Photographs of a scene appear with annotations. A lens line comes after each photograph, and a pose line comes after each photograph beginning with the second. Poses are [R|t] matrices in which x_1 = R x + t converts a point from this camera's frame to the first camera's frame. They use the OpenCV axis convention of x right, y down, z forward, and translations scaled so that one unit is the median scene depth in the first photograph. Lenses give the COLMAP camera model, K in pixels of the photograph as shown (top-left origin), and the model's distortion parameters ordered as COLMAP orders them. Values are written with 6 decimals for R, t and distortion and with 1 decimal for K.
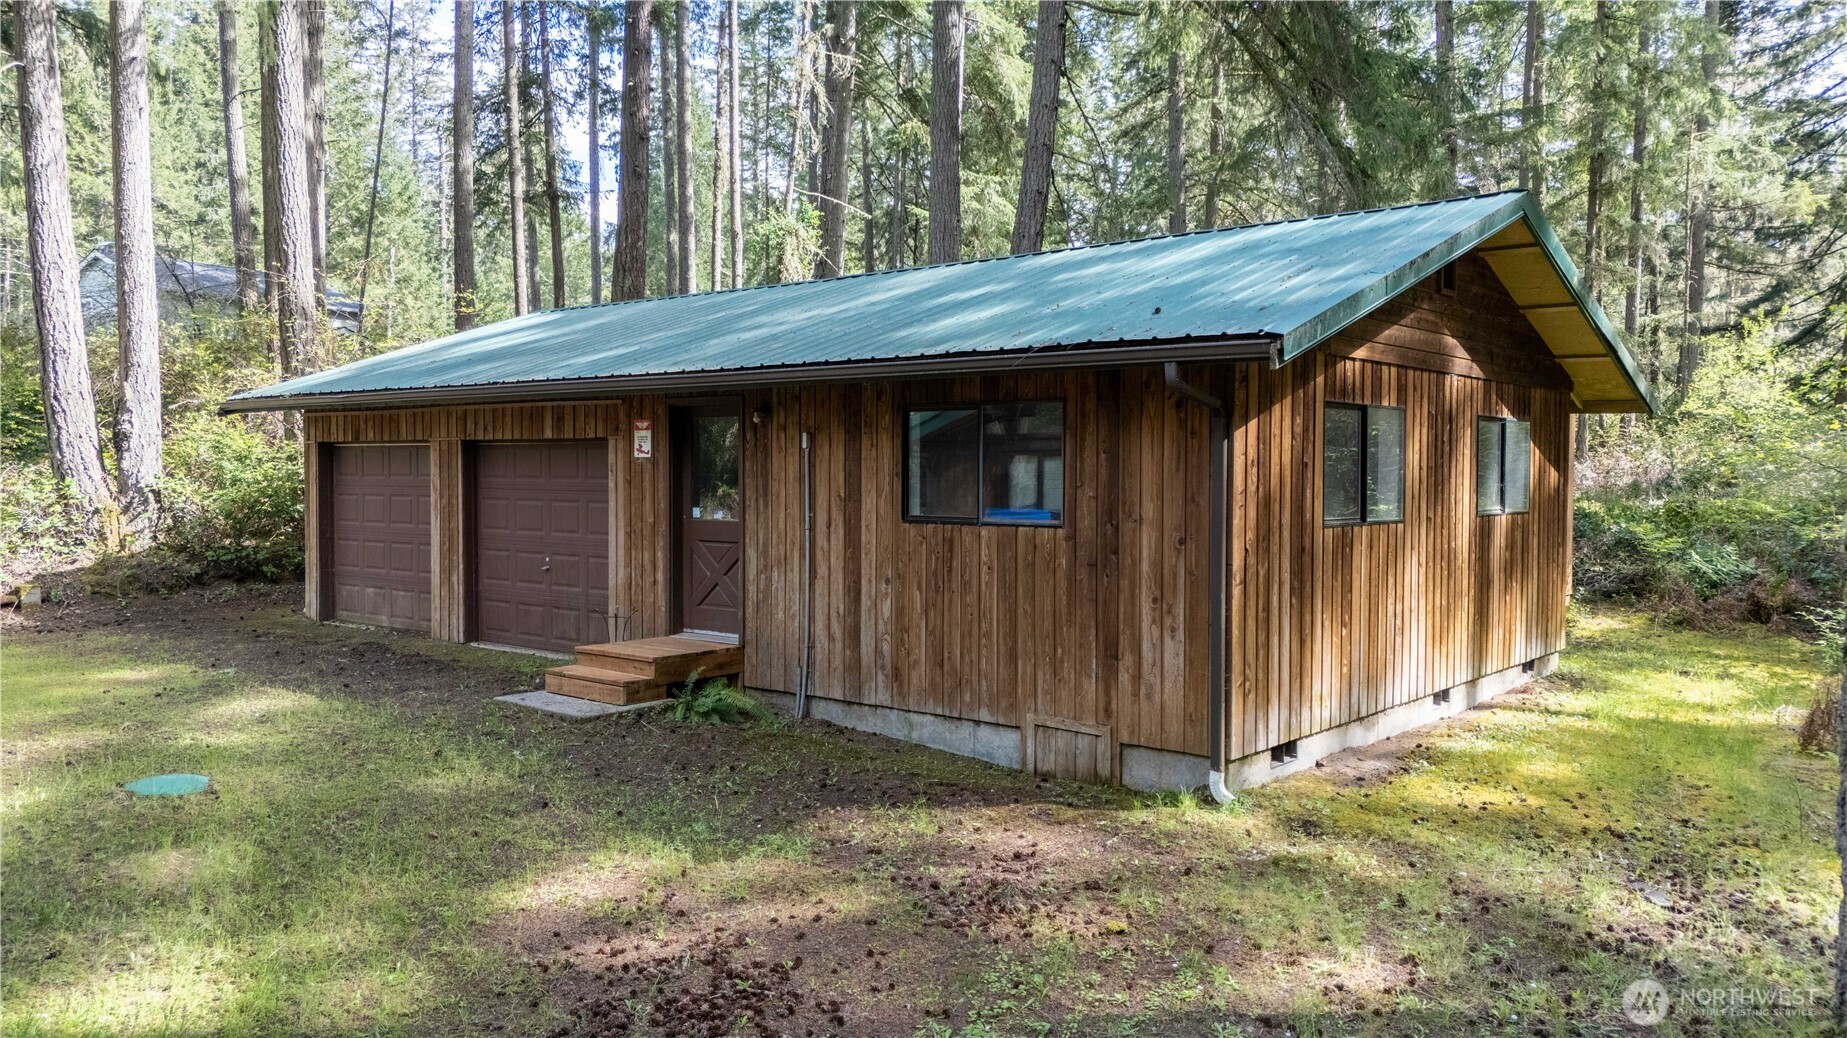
lens RADIAL K [[1342.7, 0, 923.5], [0, 1342.7, 519.0], [0, 0, 1]] dist [0.058547, -0.054314]
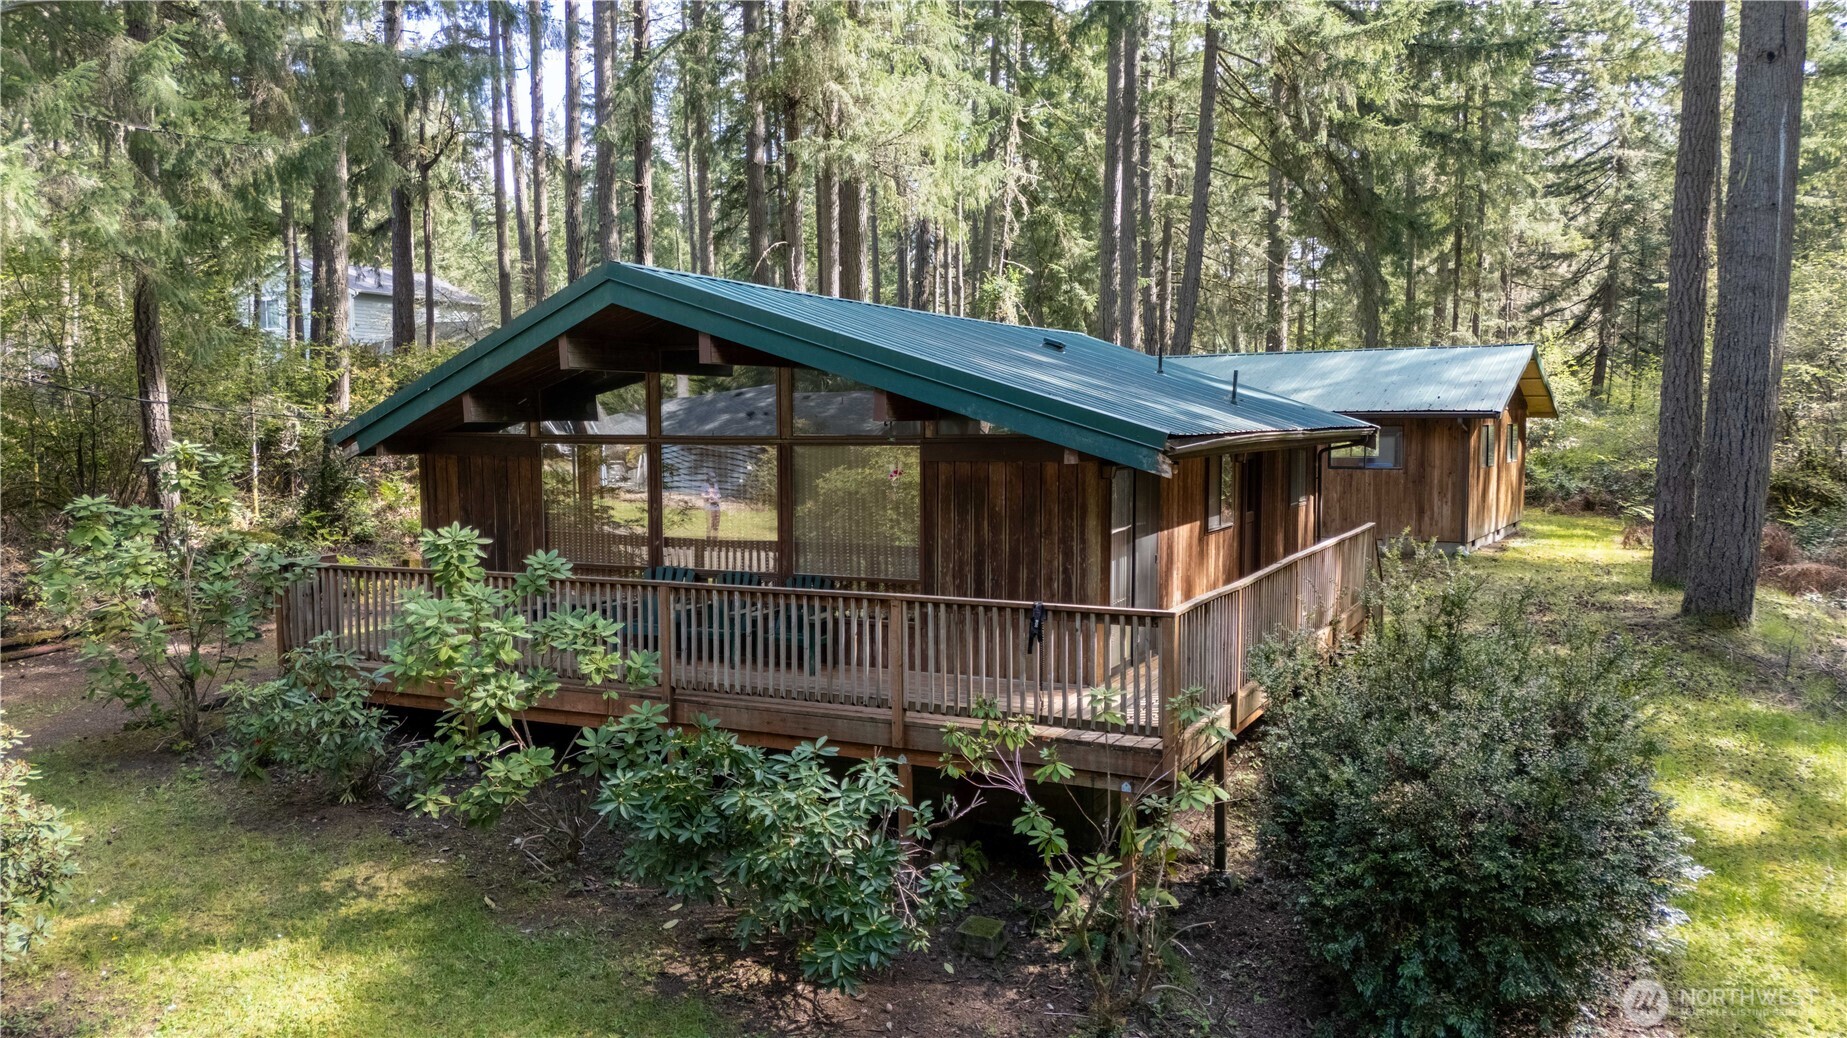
lens RADIAL K [[1342.7, 0, 923.5], [0, 1342.7, 519.0], [0, 0, 1]] dist [0.058547, -0.054314]
pose [[0.988691, -0.021301, 0.148448, -0.665496], [0.016458, 0.999294, 0.033778, 0.002232], [-0.149063, -0.030953, 0.988343, -0.851433]]
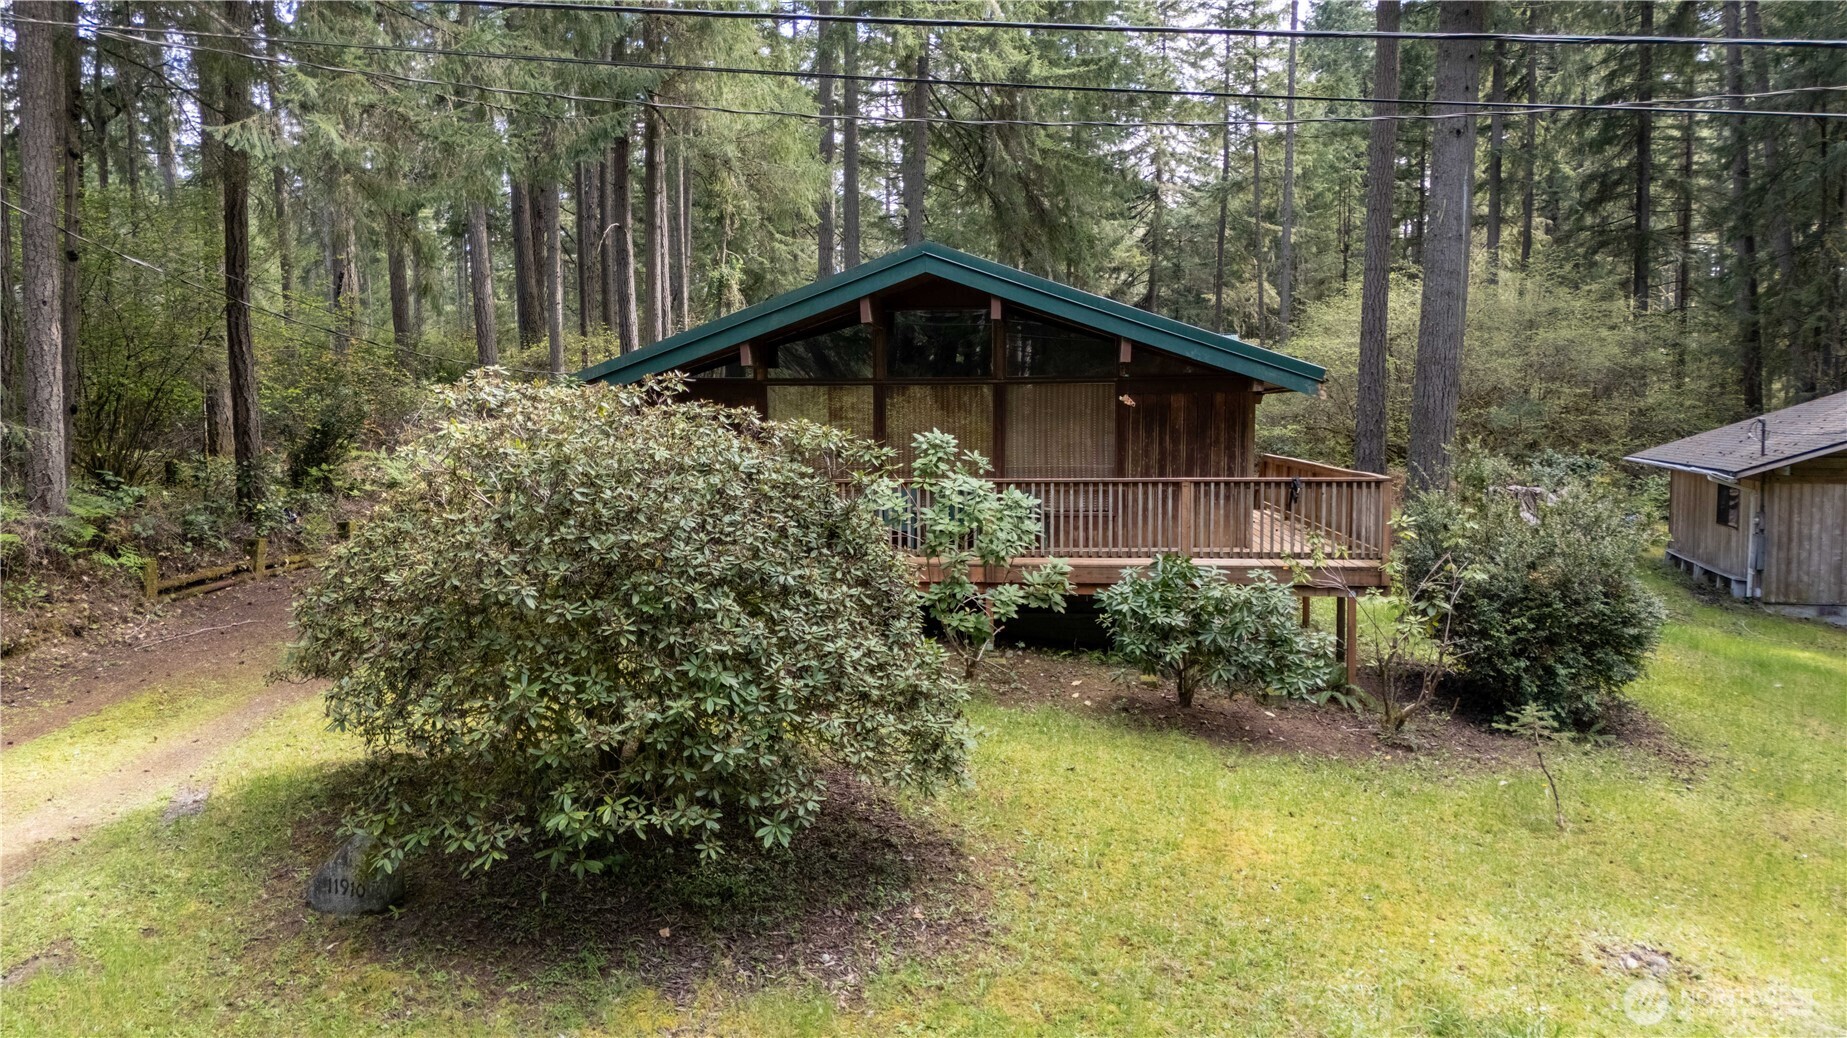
lens RADIAL K [[1342.7, 0, 923.5], [0, 1342.7, 519.0], [0, 0, 1]] dist [0.058547, -0.054314]
pose [[0.868039, -0.049634, 0.494009, -1.148415], [0.031585, 0.998496, 0.044821, 0.036301], [-0.495490, -0.023304, 0.868301, -0.929200]]
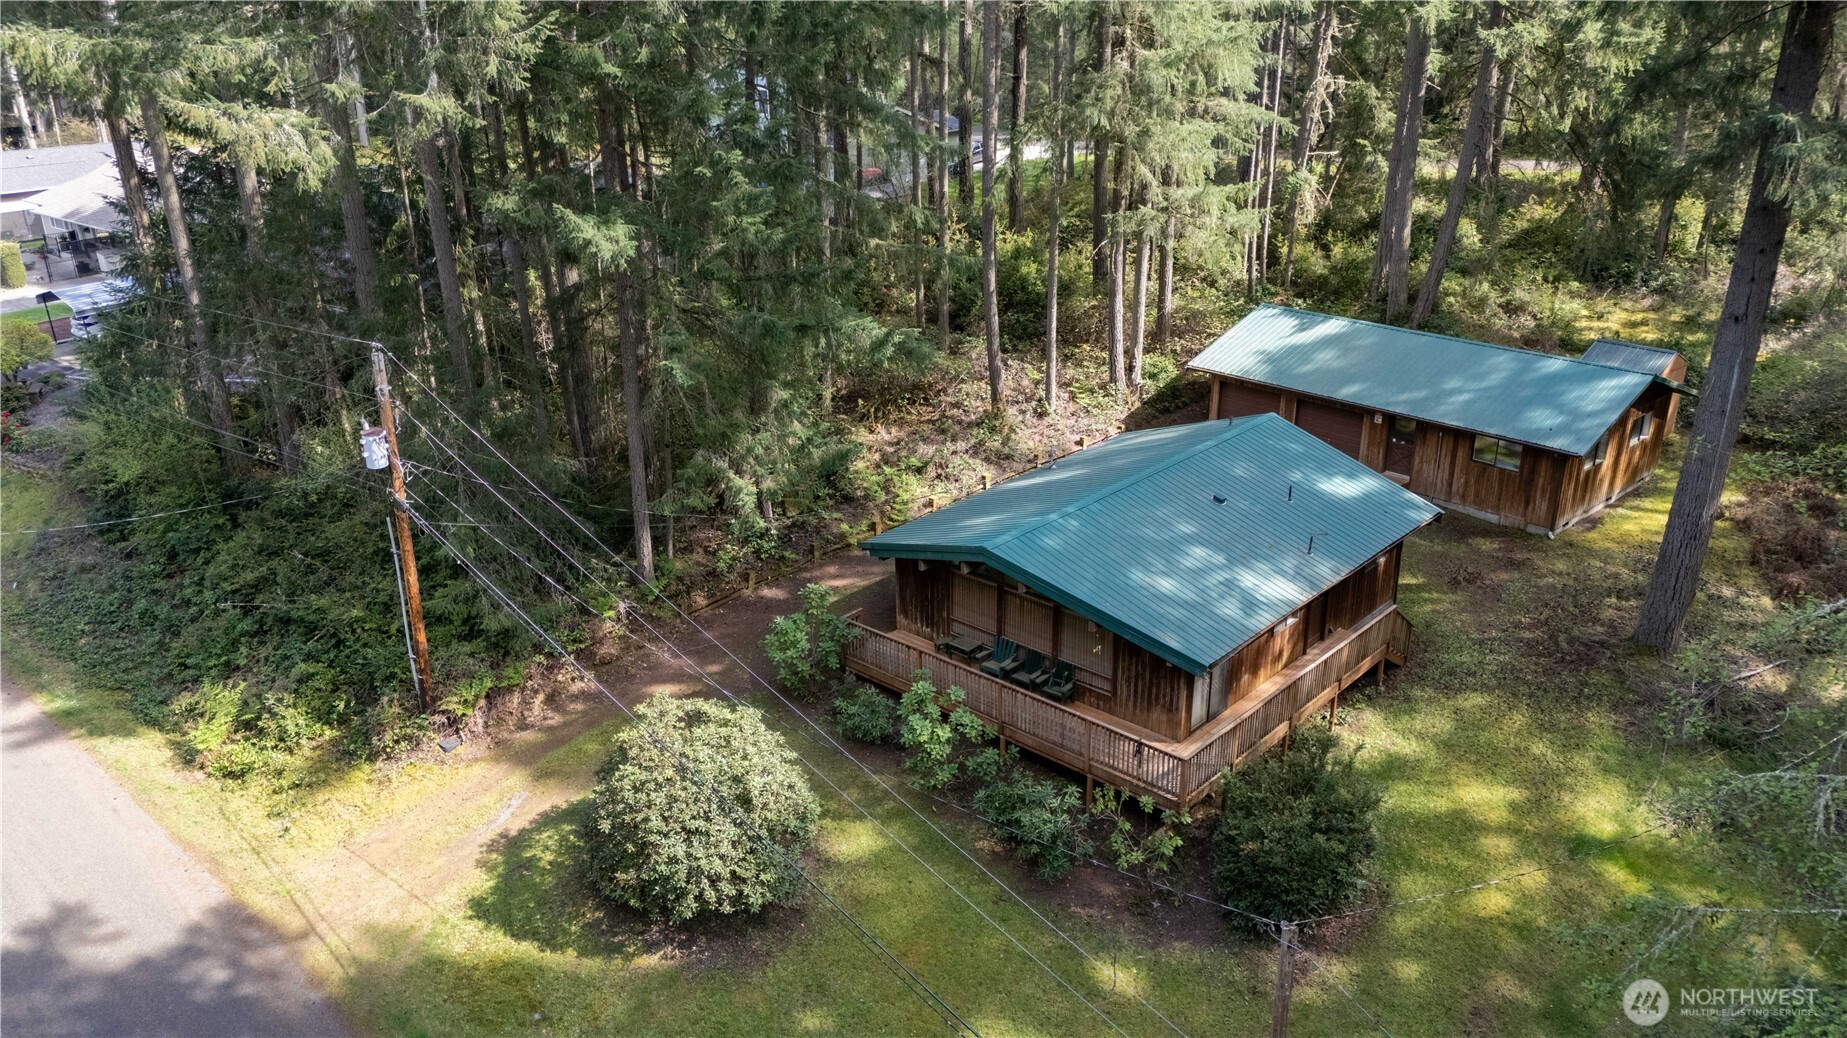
lens RADIAL K [[1342.7, 0, 923.5], [0, 1342.7, 519.0], [0, 0, 1]] dist [0.058547, -0.054314]
pose [[0.992275, 0.034147, -0.119262, -0.605241], [0.008118, 0.941436, 0.337093, -0.637781], [0.123789, -0.335457, 0.933887, -1.590732]]
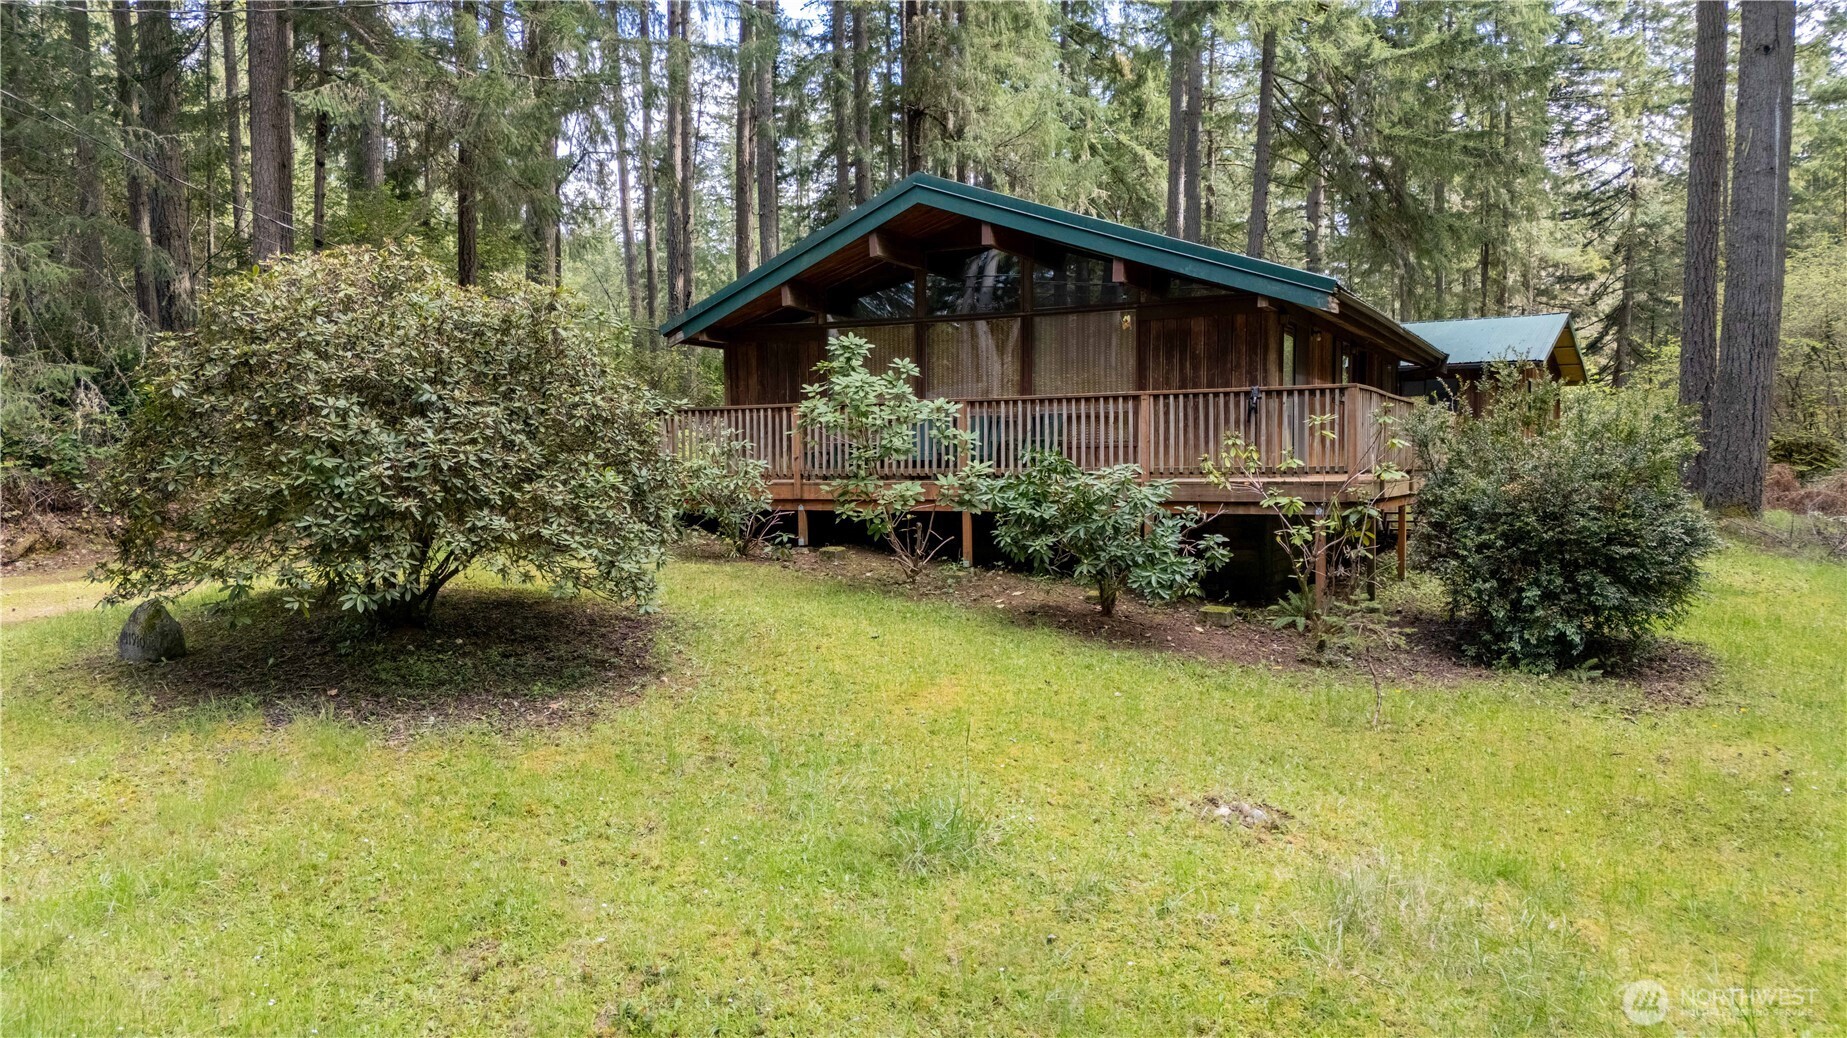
lens RADIAL K [[1342.7, 0, 923.5], [0, 1342.7, 519.0], [0, 0, 1]] dist [0.058547, -0.054314]
pose [[0.989937, -0.016113, 0.140586, -0.841997], [0.016858, 0.999849, -0.004111, 0.132080], [-0.140498, 0.006439, 0.990060, -1.070571]]
